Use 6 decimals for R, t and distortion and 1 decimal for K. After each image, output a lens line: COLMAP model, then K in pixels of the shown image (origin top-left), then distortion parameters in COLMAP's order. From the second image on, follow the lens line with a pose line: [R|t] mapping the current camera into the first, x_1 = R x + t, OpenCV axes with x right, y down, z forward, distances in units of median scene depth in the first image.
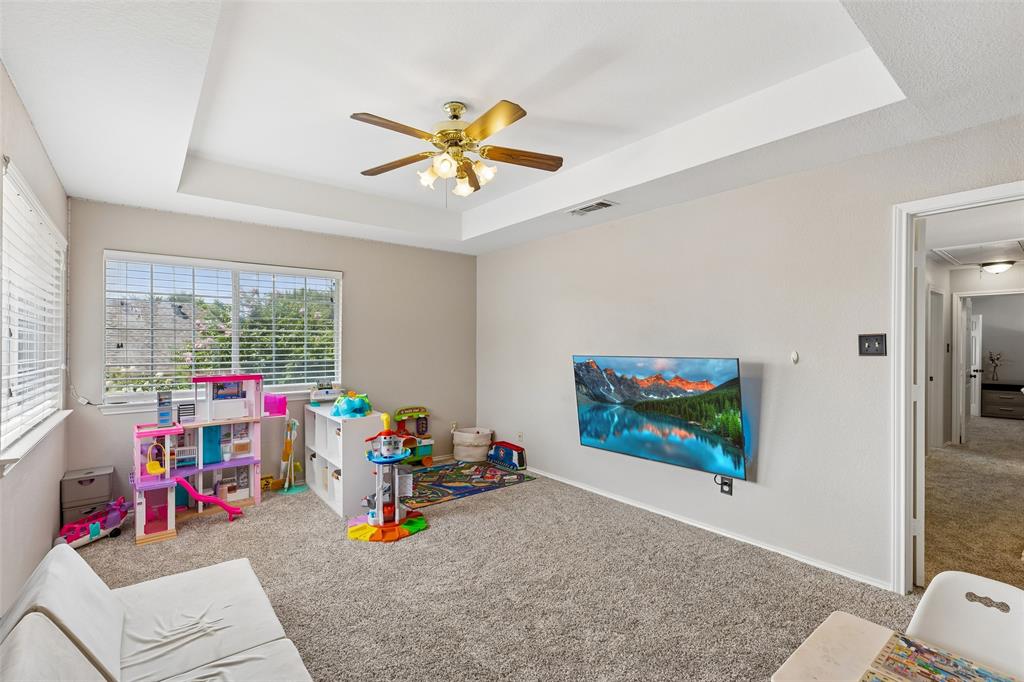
lens RADIAL K [[457.2, 0, 506.9], [0, 457.2, 345.0], [0, 0, 1]] dist [0.004047, 0.000339]
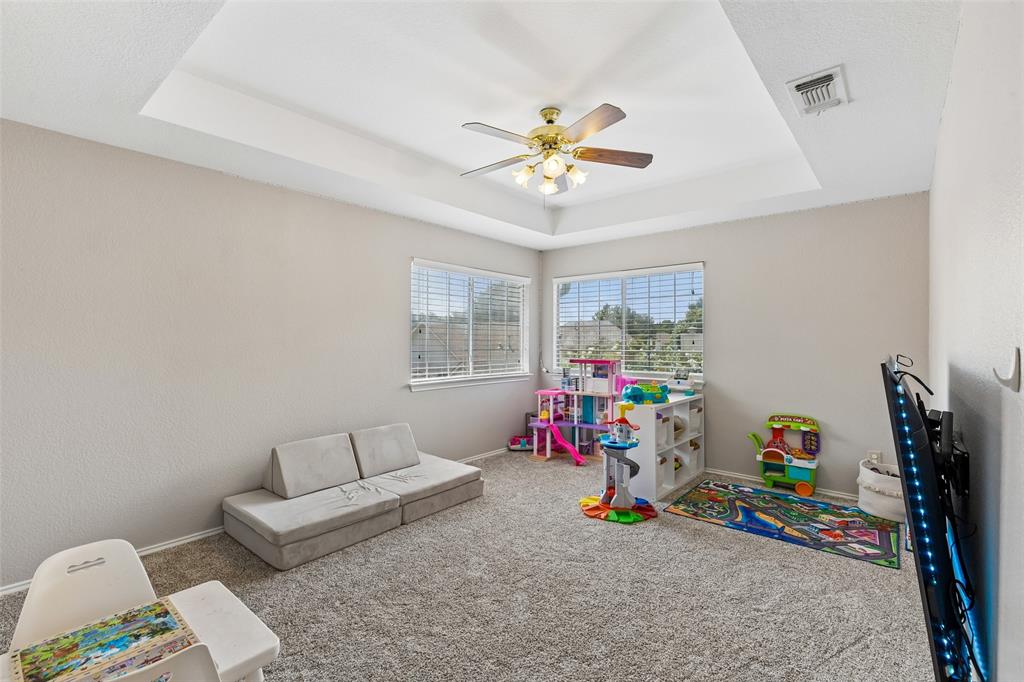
lens RADIAL K [[462.3, 0, 508.3], [0, 462.3, 339.4], [0, 0, 1]] dist [0.004728, 0.001326]
pose [[0.189688, 0.004072, -0.981836, 0.594294], [0.000688, 0.999991, 0.004281, 0.001240], [0.981844, -0.001488, 0.189683, 0.449653]]
